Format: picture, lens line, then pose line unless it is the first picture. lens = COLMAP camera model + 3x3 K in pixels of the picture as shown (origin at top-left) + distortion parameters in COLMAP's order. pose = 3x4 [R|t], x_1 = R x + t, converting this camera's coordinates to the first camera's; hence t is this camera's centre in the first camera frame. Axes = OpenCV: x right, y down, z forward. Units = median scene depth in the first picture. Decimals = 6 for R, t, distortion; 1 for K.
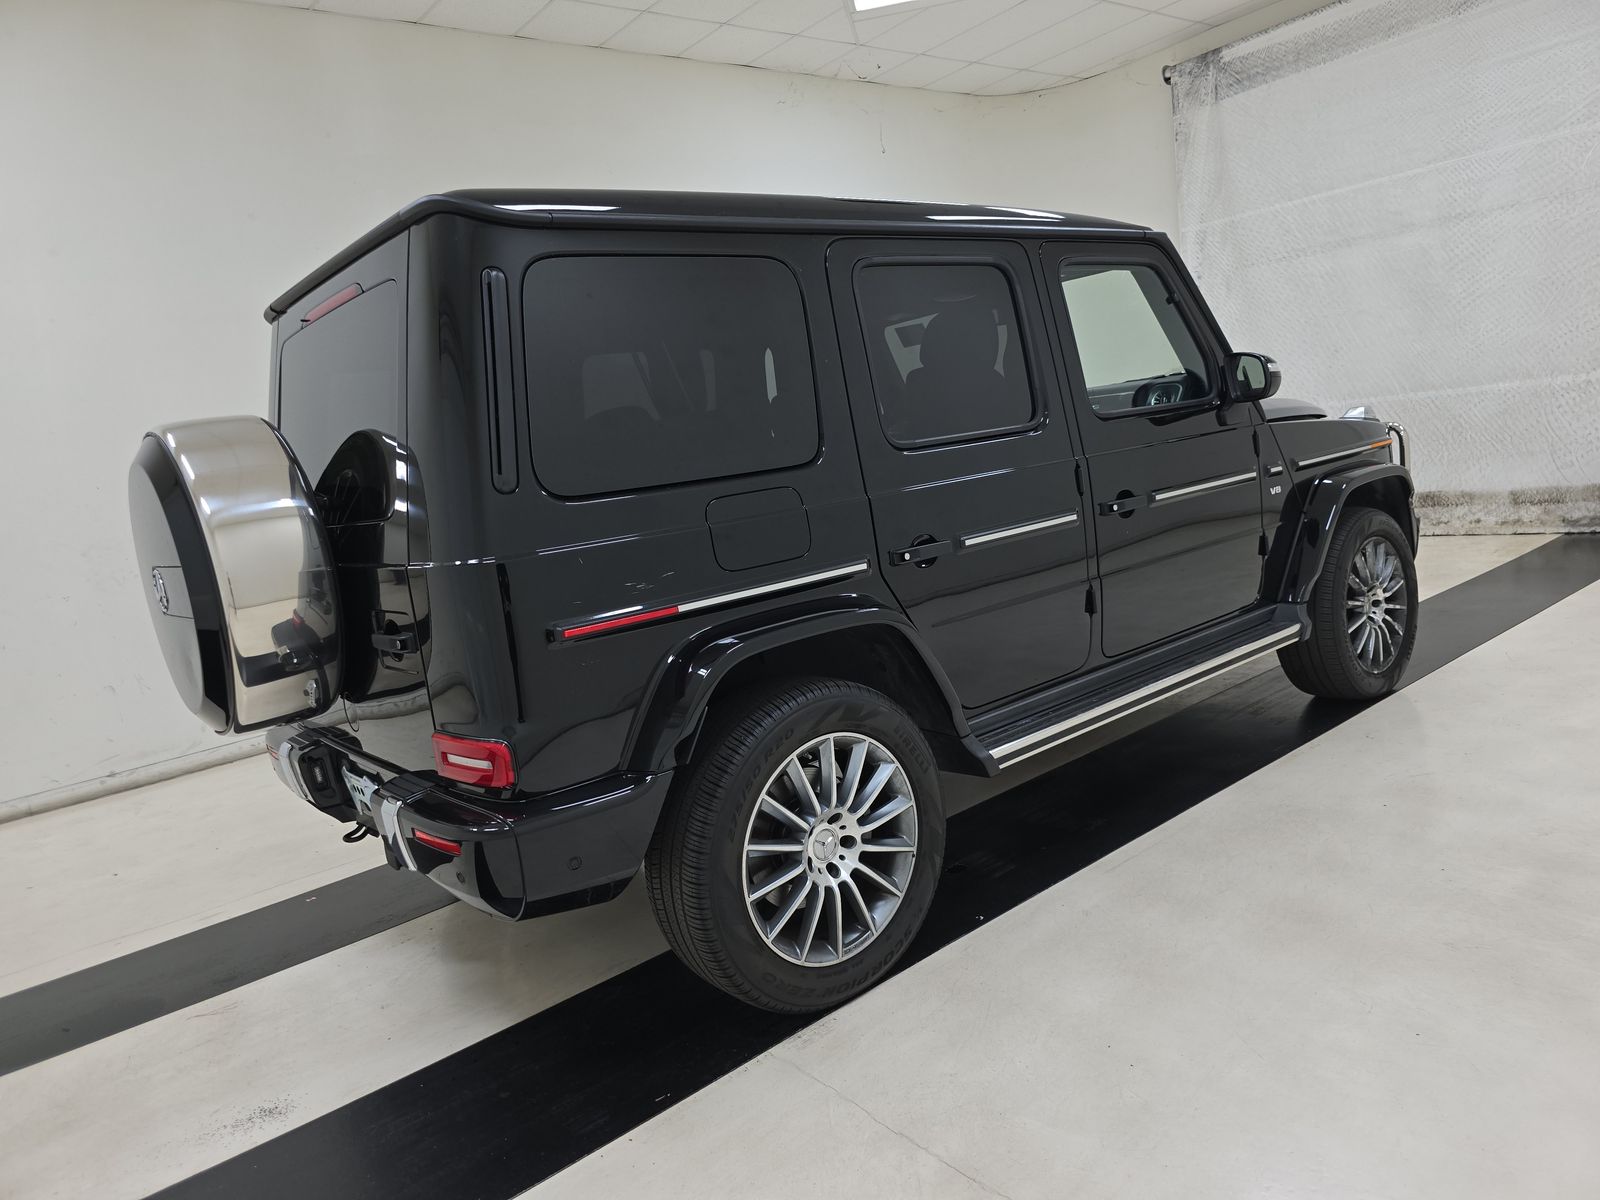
lens RADIAL K [[1094.0, 0, 724.9], [0, 1094.0, 600.4], [0, 0, 1]] dist [-0.000772, -0.002126]
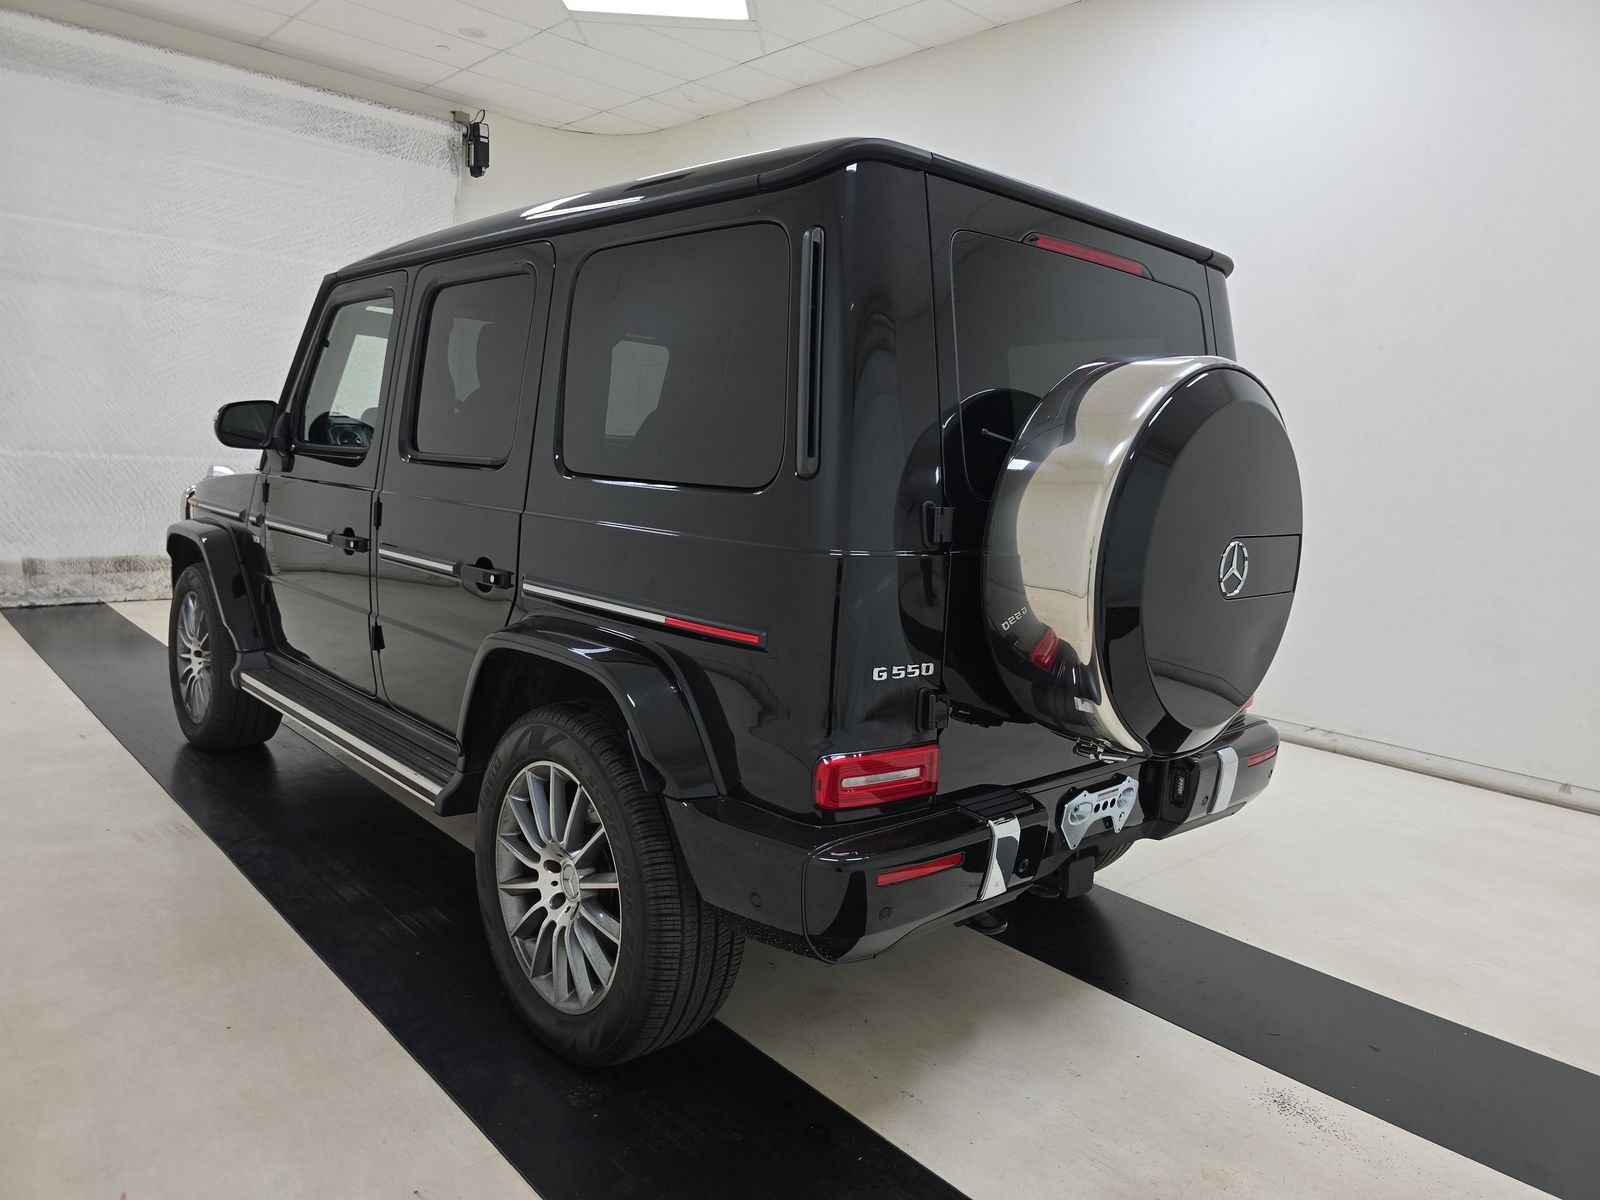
lens RADIAL K [[1105.5, 0, 872.6], [0, 1105.5, 599.5], [0, 0, 1]] dist [0.030621, -0.031825]
pose [[-0.126913, 0.004040, 0.991906, -0.431231], [0.093418, 0.995596, 0.007898, -0.005652], [-0.987505, 0.093664, -0.126732, 0.463018]]
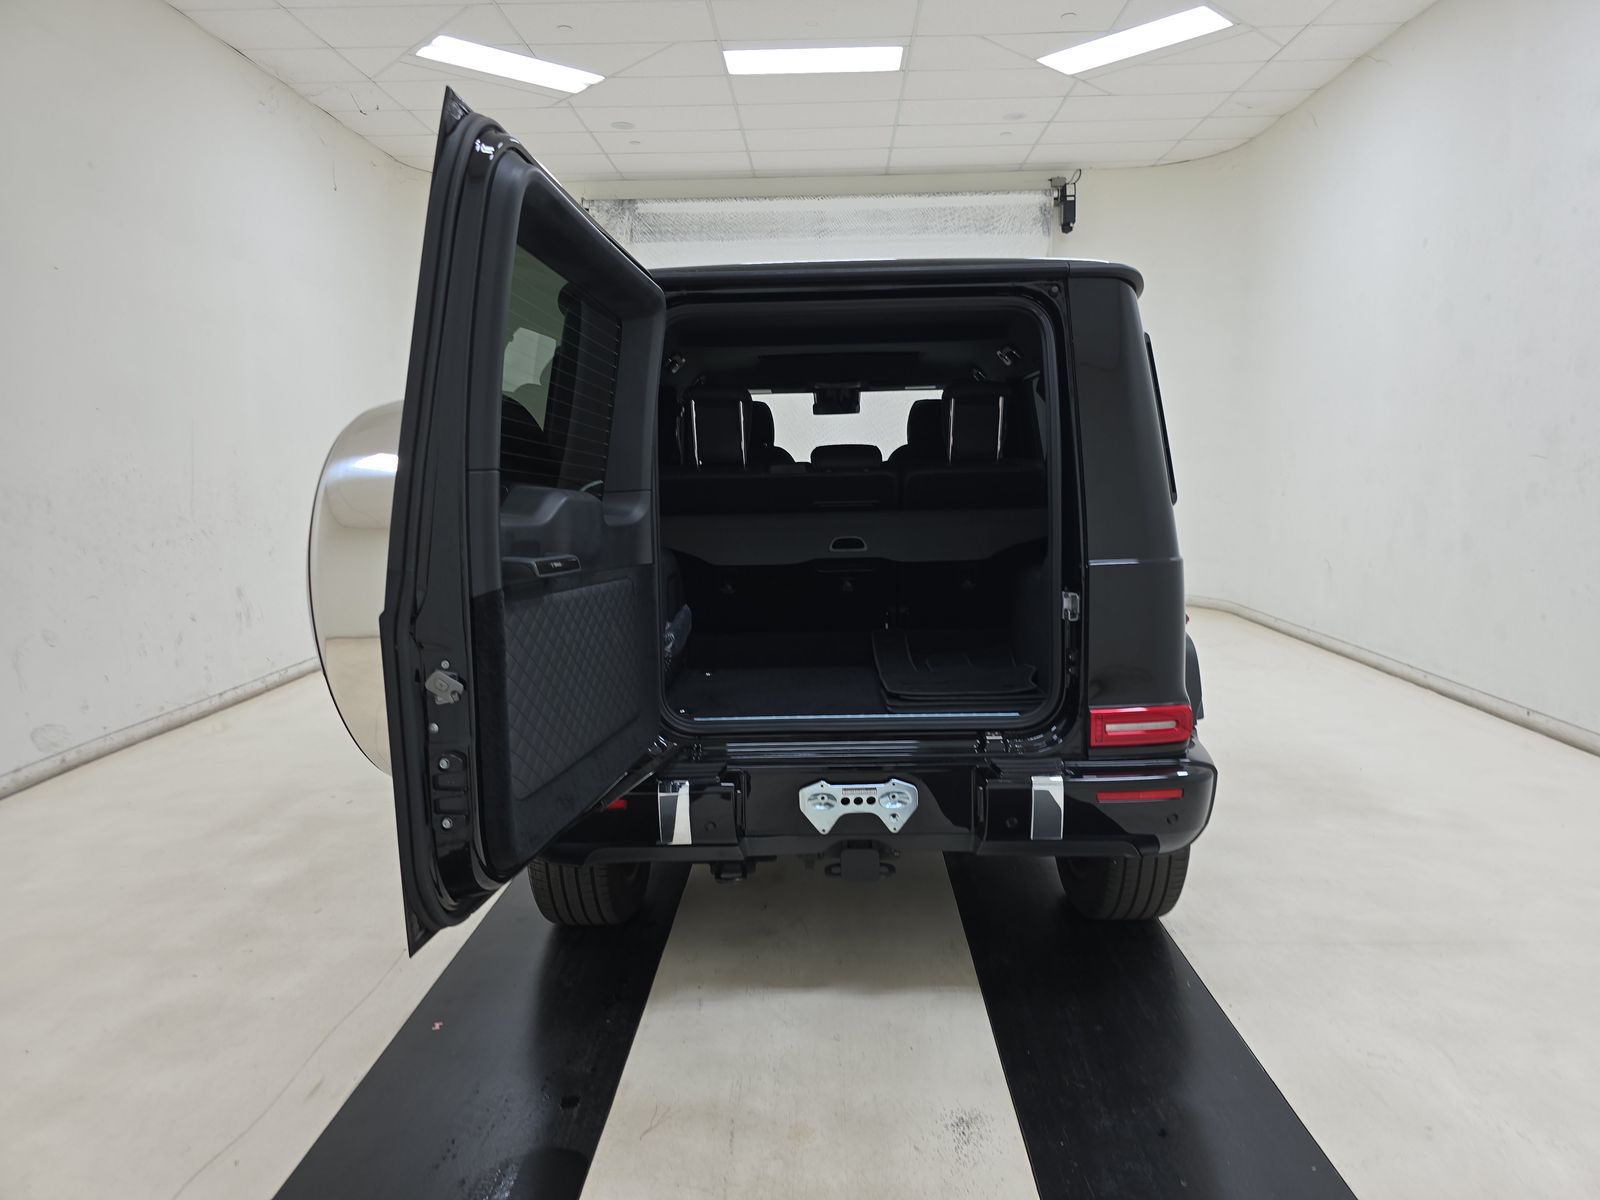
lens RADIAL K [[1115.0, 0, 800.0], [0, 1115.0, 600.0], [0, 0, 1]] dist [0.029852, -0.040408]
pose [[0.619670, 0.028572, 0.784342, -0.414621], [0.040144, 0.996875, -0.068029, 0.022141], [-0.783835, 0.073642, 0.616587, 0.150113]]
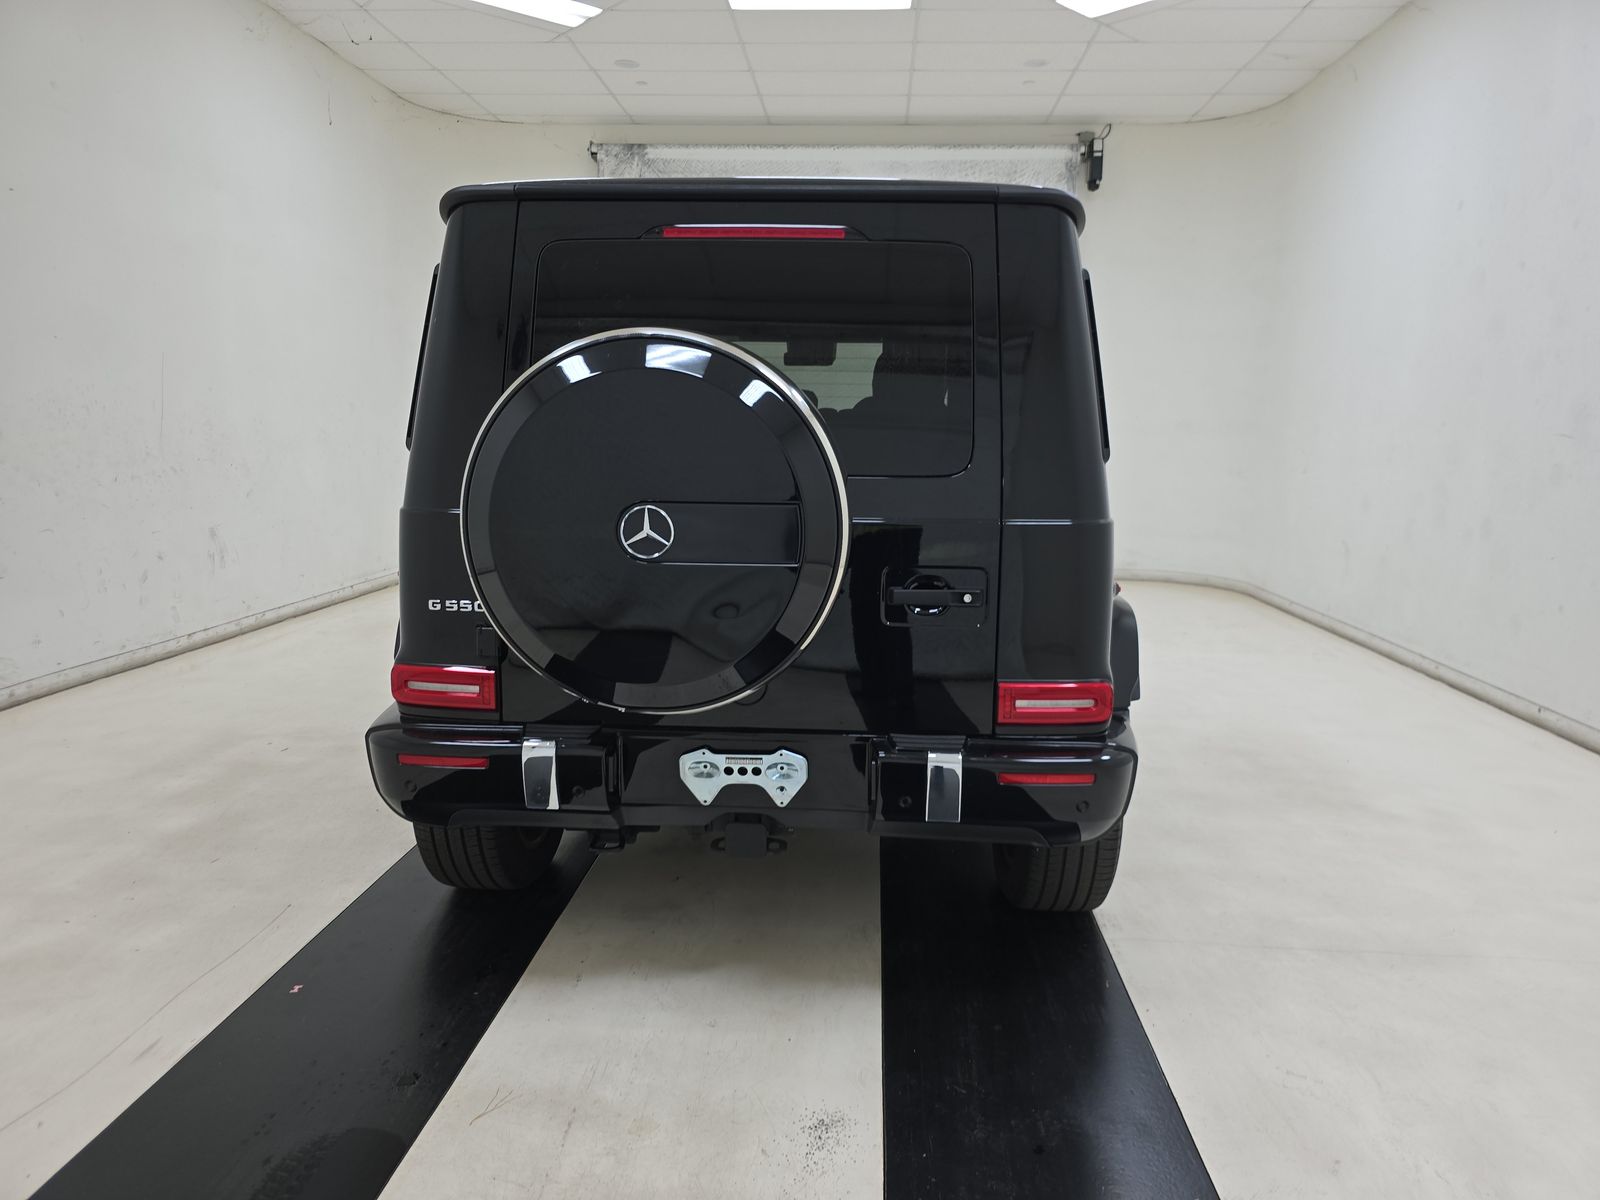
lens RADIAL K [[1119.2, 0, 796.5], [0, 1119.2, 599.6], [0, 0, 1]] dist [0.028403, -0.040487]
pose [[0.646380, 0.030961, 0.762387, -0.363816], [-0.000113, 0.999180, -0.040481, 0.025464], [-0.763016, 0.026080, 0.645853, 0.133819]]
